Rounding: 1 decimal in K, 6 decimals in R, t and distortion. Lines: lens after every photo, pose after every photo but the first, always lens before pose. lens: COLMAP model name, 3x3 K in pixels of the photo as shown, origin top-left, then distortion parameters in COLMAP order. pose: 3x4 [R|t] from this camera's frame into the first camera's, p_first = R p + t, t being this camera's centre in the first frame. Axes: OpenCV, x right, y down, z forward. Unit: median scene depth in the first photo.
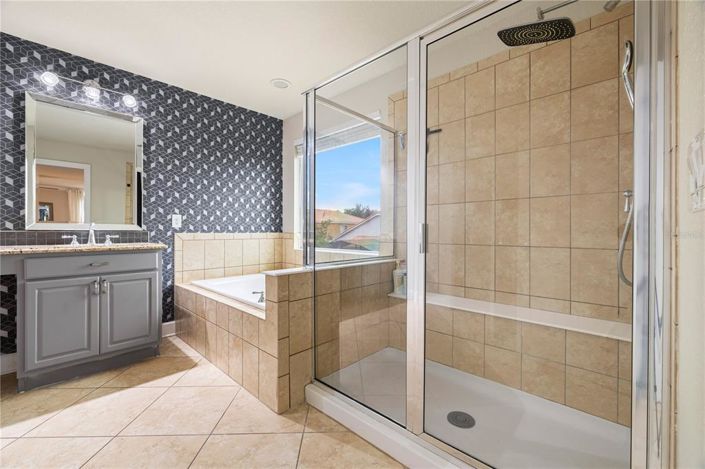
lens RADIAL K [[294.7, 0, 353.1], [0, 294.7, 228.7], [0, 0, 1]] dist [0.001286, 0.000335]
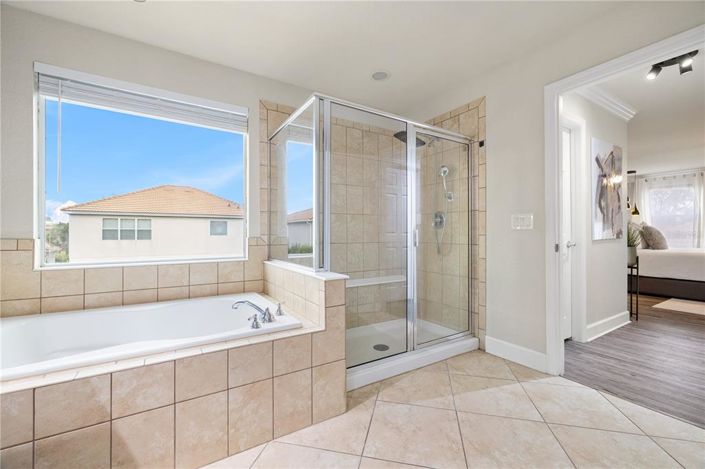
lens RADIAL K [[295.0, 0, 354.0], [0, 295.0, 233.7], [0, 0, 1]] dist [0.000075, 0.000381]
pose [[0.246466, 0.001098, 0.969151, -1.289357], [-0.000644, 0.999999, -0.000969, 0.012765], [-0.969151, -0.000385, 0.246467, 0.752506]]
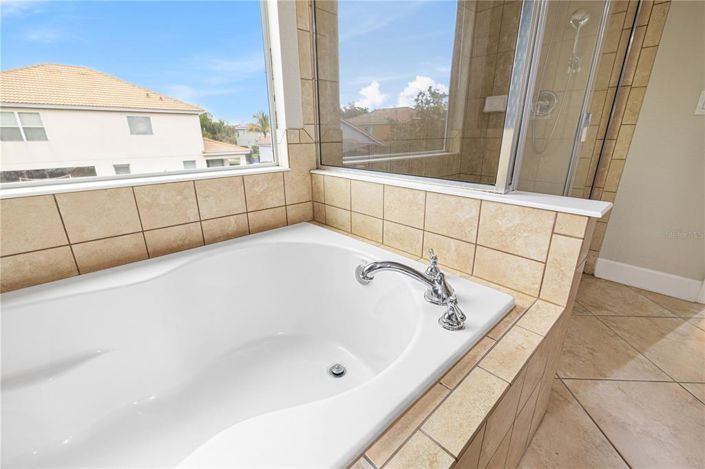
lens RADIAL K [[295.5, 0, 354.7], [0, 295.5, 230.9], [0, 0, 1]] dist [0.001062, 0.000420]
pose [[0.064545, -0.312418, 0.947749, -0.800125], [0.001949, 0.949767, 0.312950, 0.047836], [-0.997913, -0.018352, 0.061912, 1.454228]]
